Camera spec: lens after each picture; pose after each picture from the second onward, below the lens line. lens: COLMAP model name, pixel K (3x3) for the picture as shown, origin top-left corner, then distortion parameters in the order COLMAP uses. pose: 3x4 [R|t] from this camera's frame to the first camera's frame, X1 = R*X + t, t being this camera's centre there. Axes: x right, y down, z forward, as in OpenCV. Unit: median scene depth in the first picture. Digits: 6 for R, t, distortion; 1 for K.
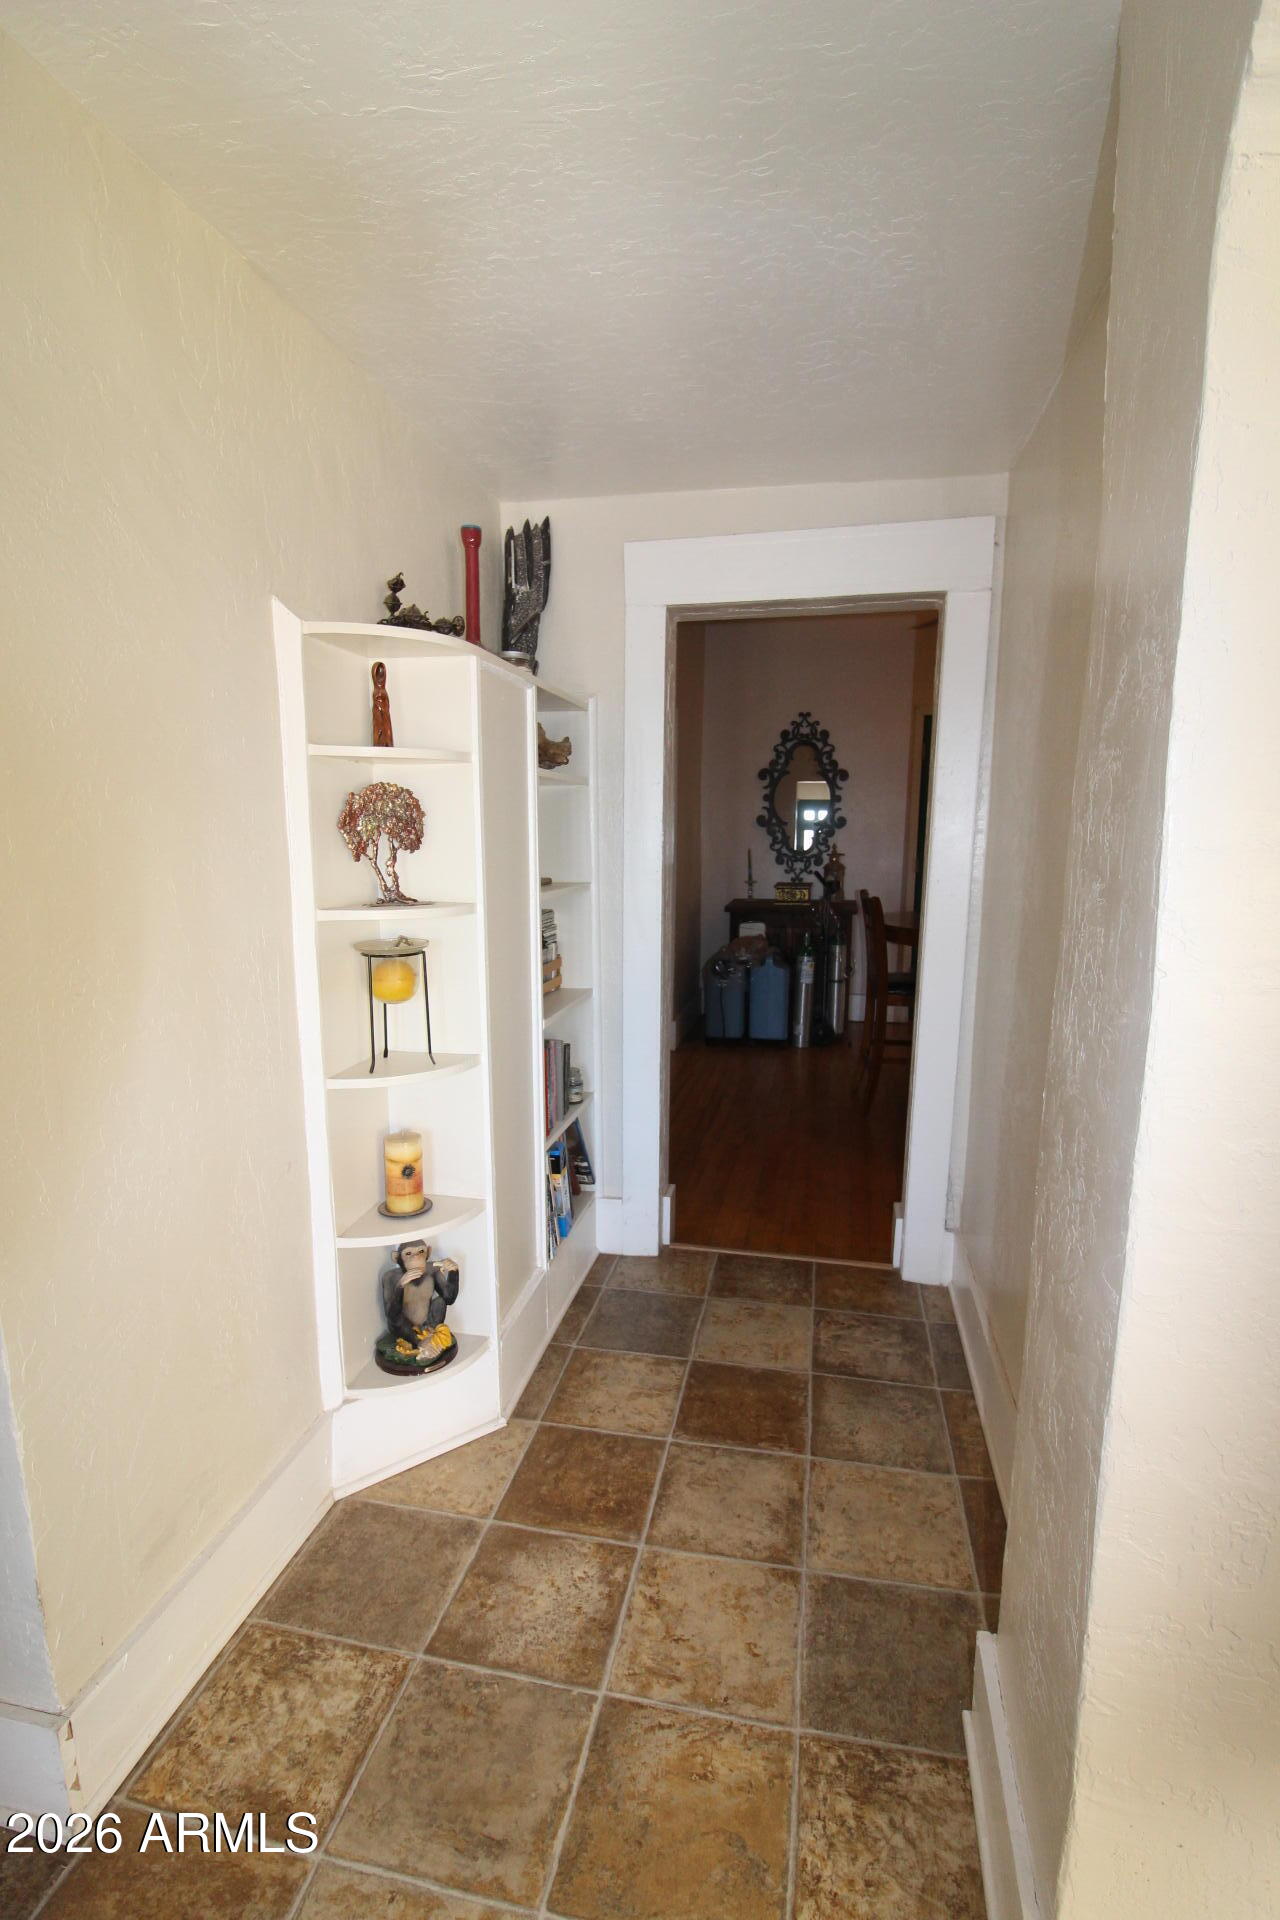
lens RADIAL K [[893.0, 0, 642.9], [0, 893.0, 932.2], [0, 0, 1]] dist [-0.003811, -0.011461]
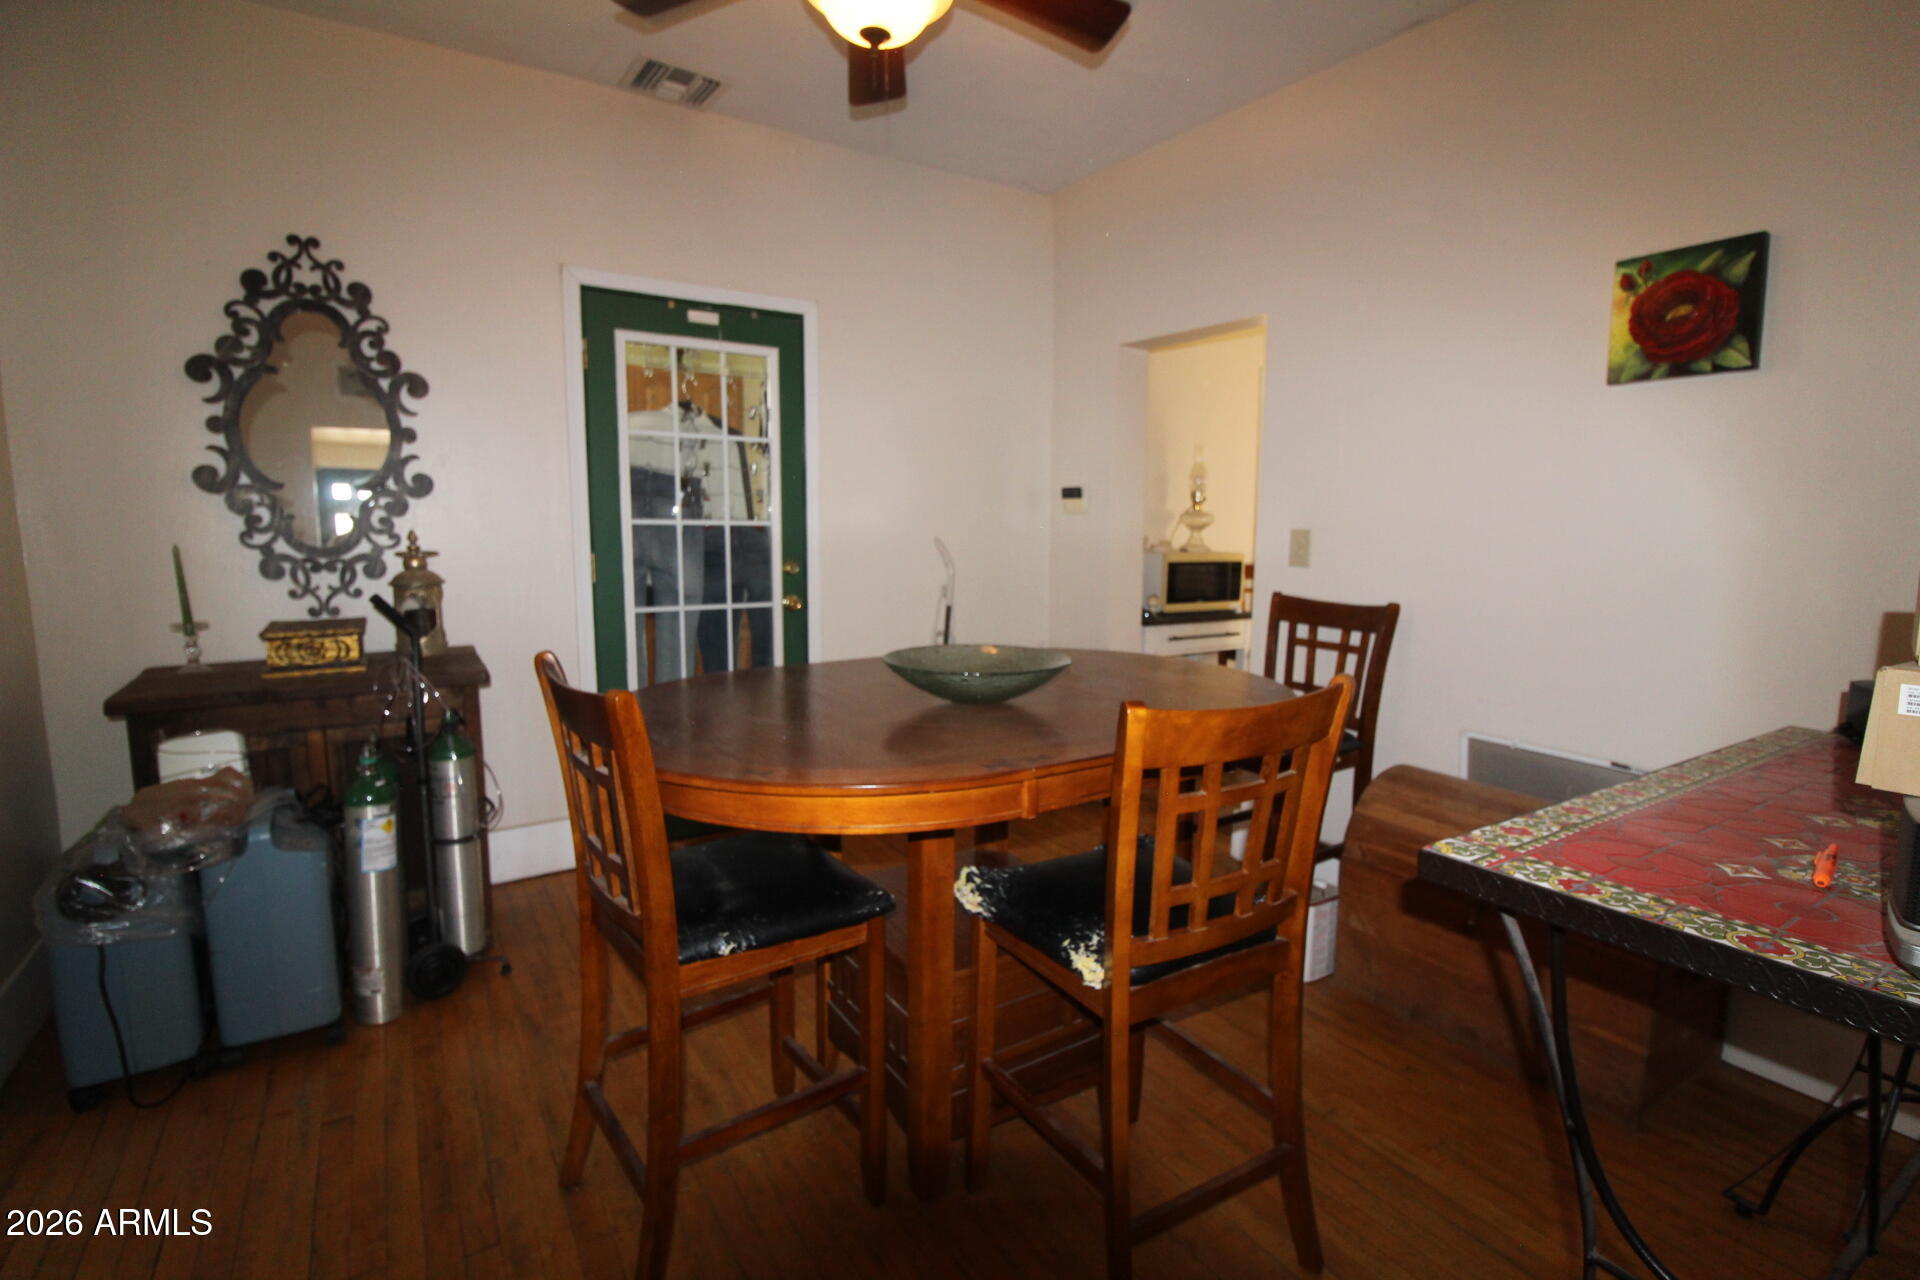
lens RADIAL K [[893.0, 0, 969.9], [0, 893.0, 640.4], [0, 0, 1]] dist [-0.003811, -0.011461]
pose [[0.702849, -0.096744, 0.704730, 0.085279], [0.080281, 0.995167, 0.056547, -0.043974], [-0.706794, 0.016833, 0.707219, 0.458368]]
